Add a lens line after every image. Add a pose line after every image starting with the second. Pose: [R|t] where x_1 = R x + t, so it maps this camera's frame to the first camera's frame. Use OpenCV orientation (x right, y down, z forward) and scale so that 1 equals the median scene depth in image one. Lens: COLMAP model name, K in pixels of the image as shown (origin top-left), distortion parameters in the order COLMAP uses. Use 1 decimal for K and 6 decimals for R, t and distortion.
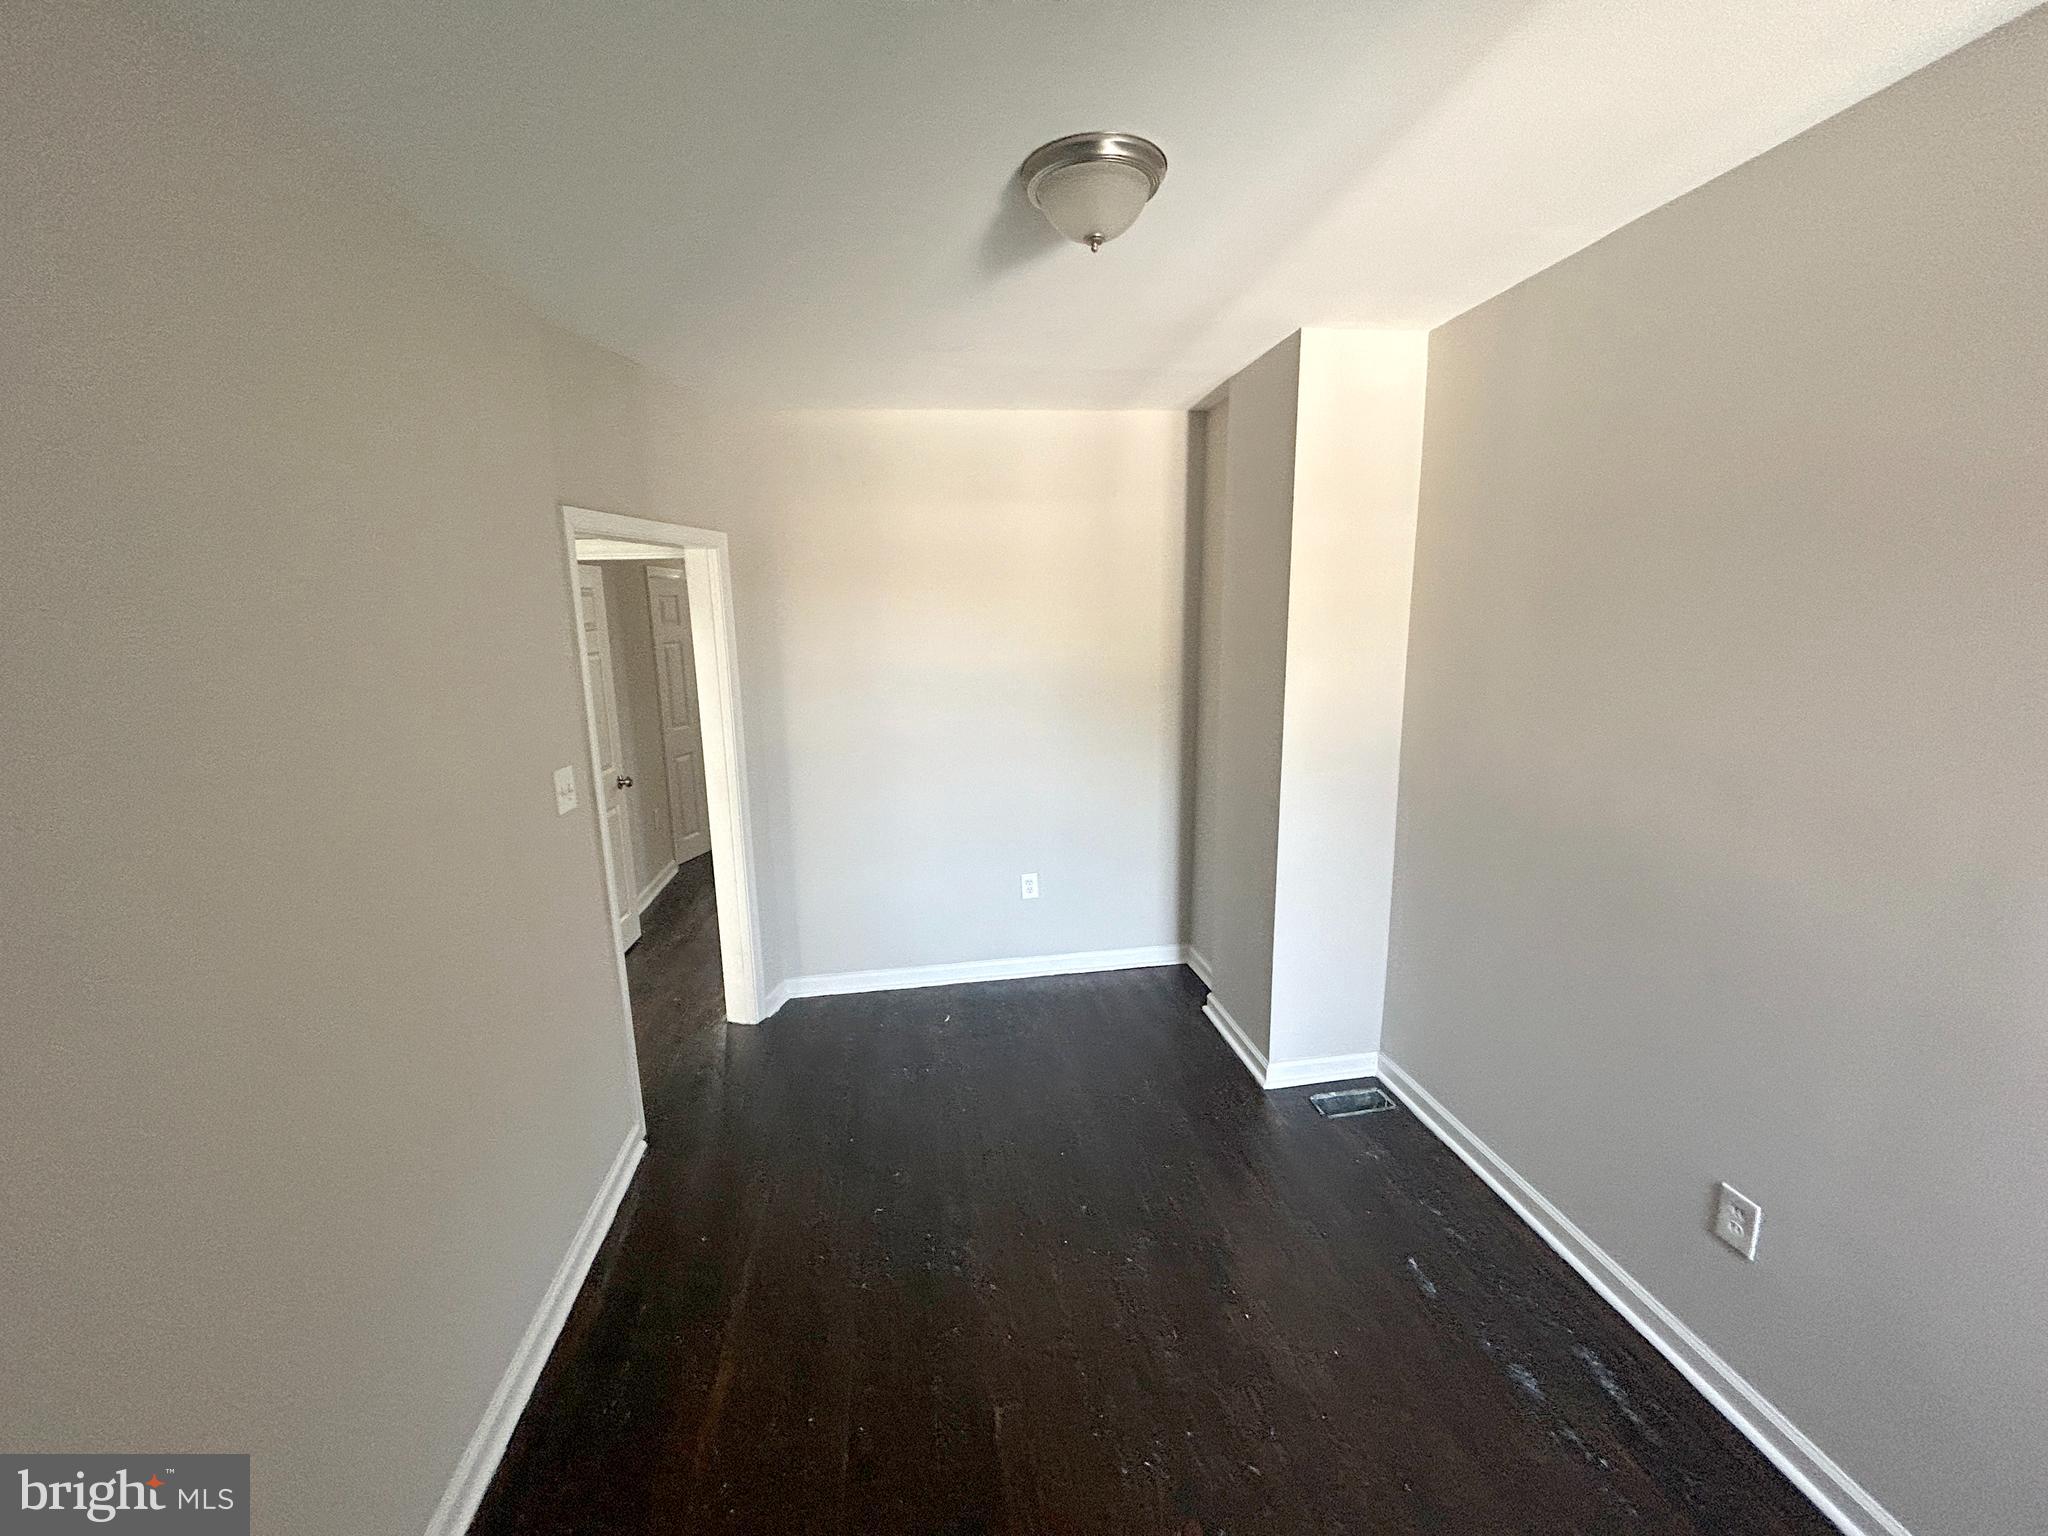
lens RADIAL K [[834.4, 0, 1026.2], [0, 834.4, 769.1], [0, 0, 1]] dist [0.001427, 0.000140]
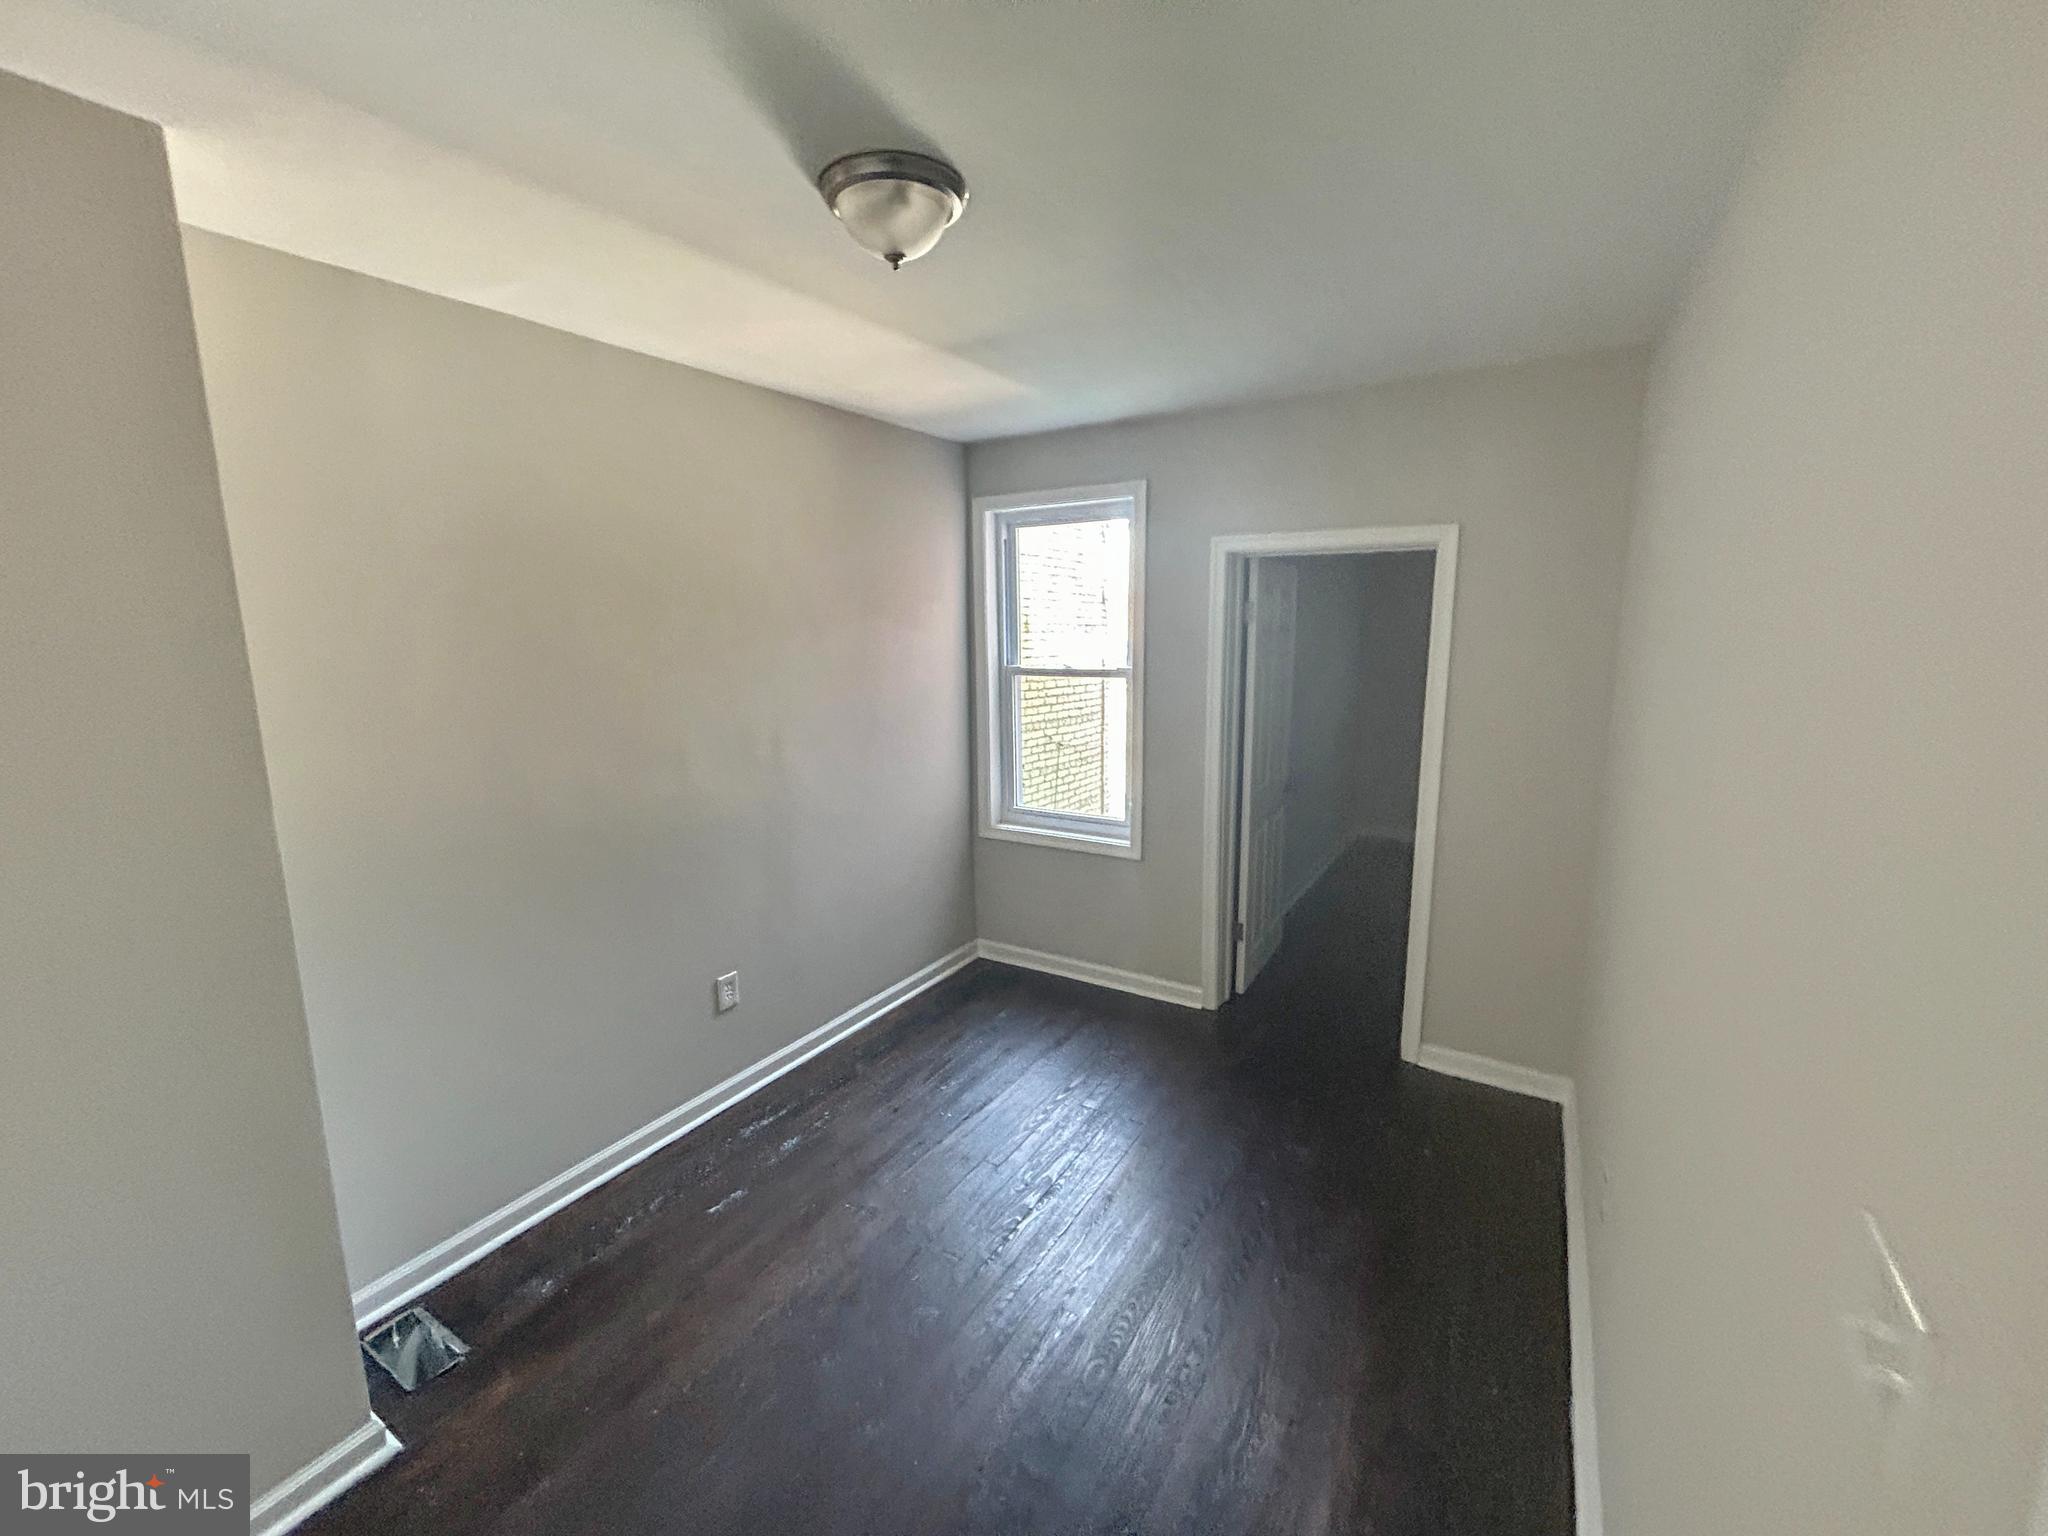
lens RADIAL K [[834.4, 0, 1025.4], [0, 834.4, 767.0], [0, 0, 1]] dist [0.001427, 0.000140]
pose [[-0.758493, -0.087394, 0.645794, -0.641274], [0.147750, 0.942101, 0.301026, -0.298475], [-0.634711, 0.323742, -0.701664, 1.612936]]
